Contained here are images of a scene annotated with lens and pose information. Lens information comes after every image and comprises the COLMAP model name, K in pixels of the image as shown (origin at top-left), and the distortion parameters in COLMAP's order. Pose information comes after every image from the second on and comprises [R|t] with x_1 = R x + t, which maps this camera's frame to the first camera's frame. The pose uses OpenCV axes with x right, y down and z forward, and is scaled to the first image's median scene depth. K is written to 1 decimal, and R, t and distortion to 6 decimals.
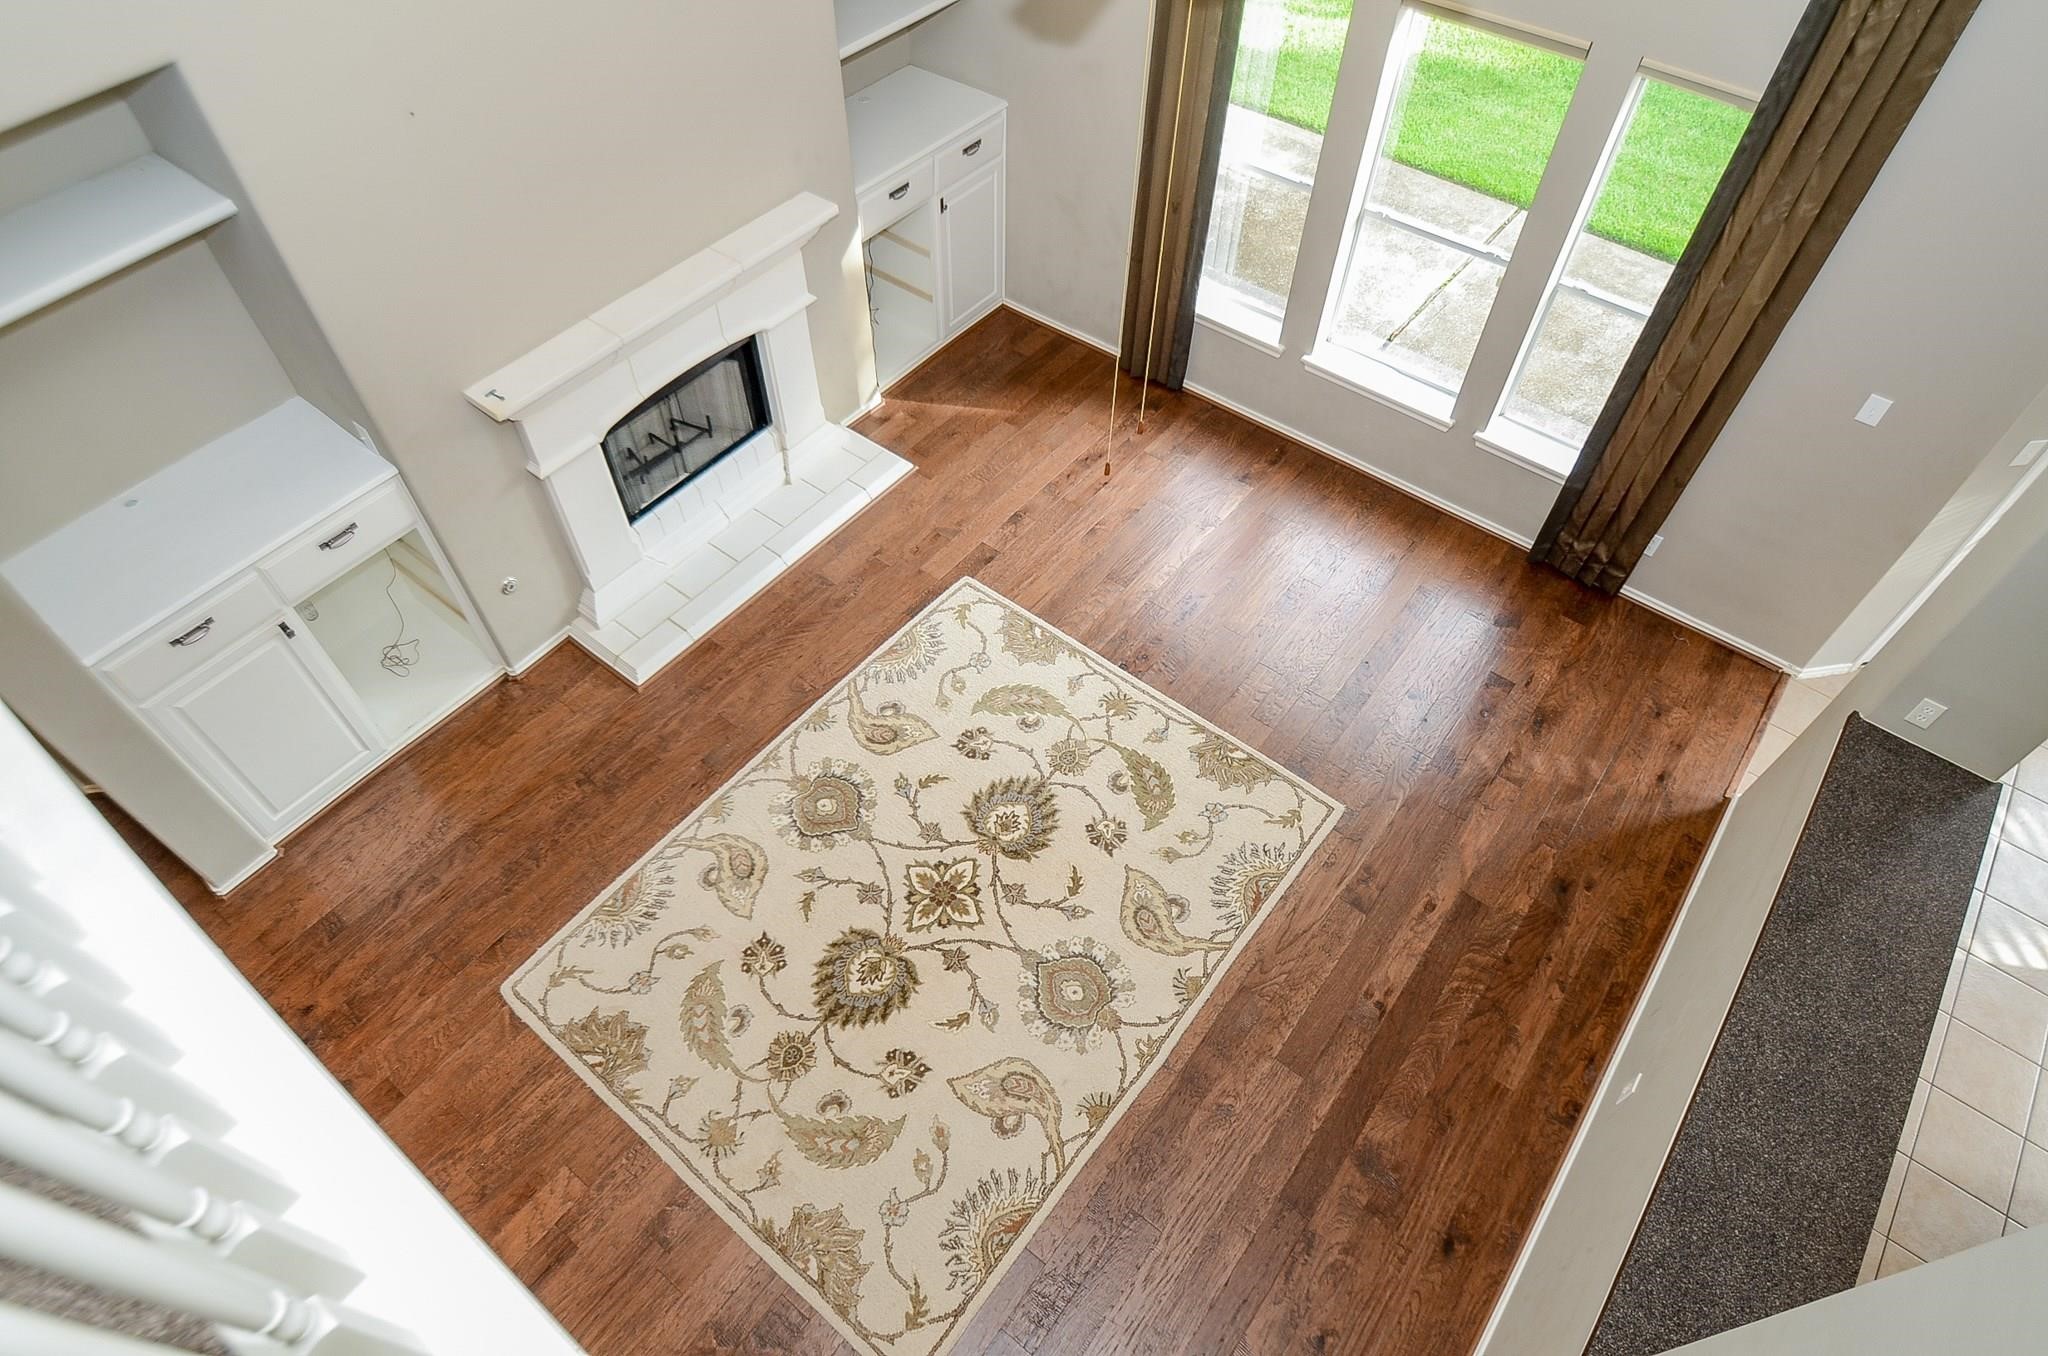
lens RADIAL K [[1167.3, 0, 1028.0], [0, 1167.3, 683.6], [0, 0, 1]] dist [-0.025836, 0.002877]
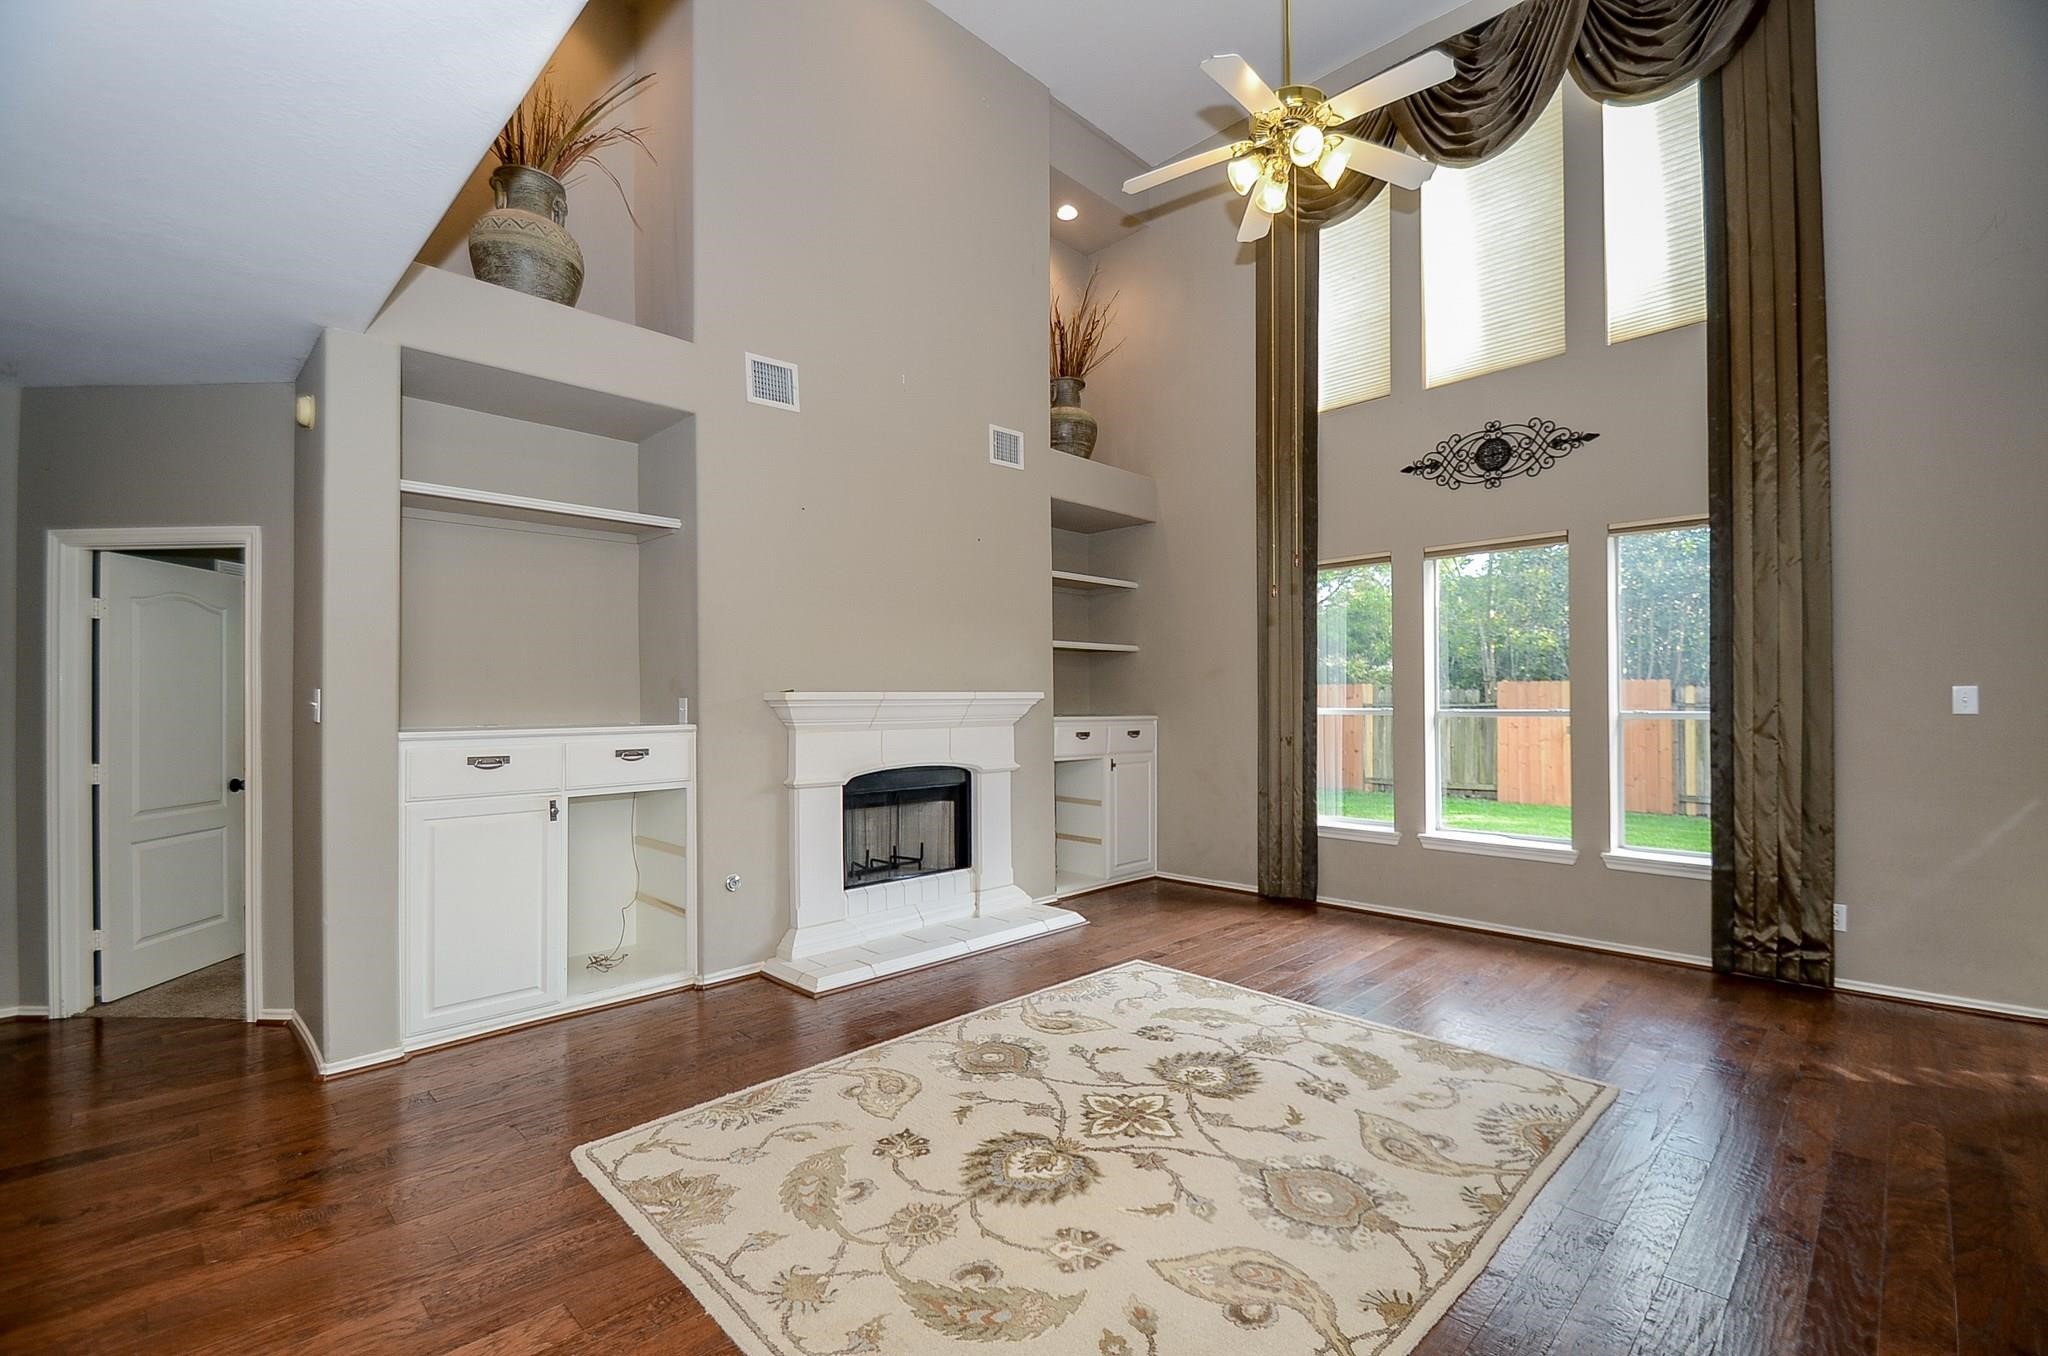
lens RADIAL K [[901.5, 0, 1014.6], [0, 901.5, 688.4], [0, 0, 1]] dist [-0.000267, -0.009593]
pose [[0.991613, -0.019508, -0.127758, -0.065922], [-0.091321, 0.593737, -0.799460, 0.512505], [0.091450, 0.804422, 0.586977, 0.388601]]
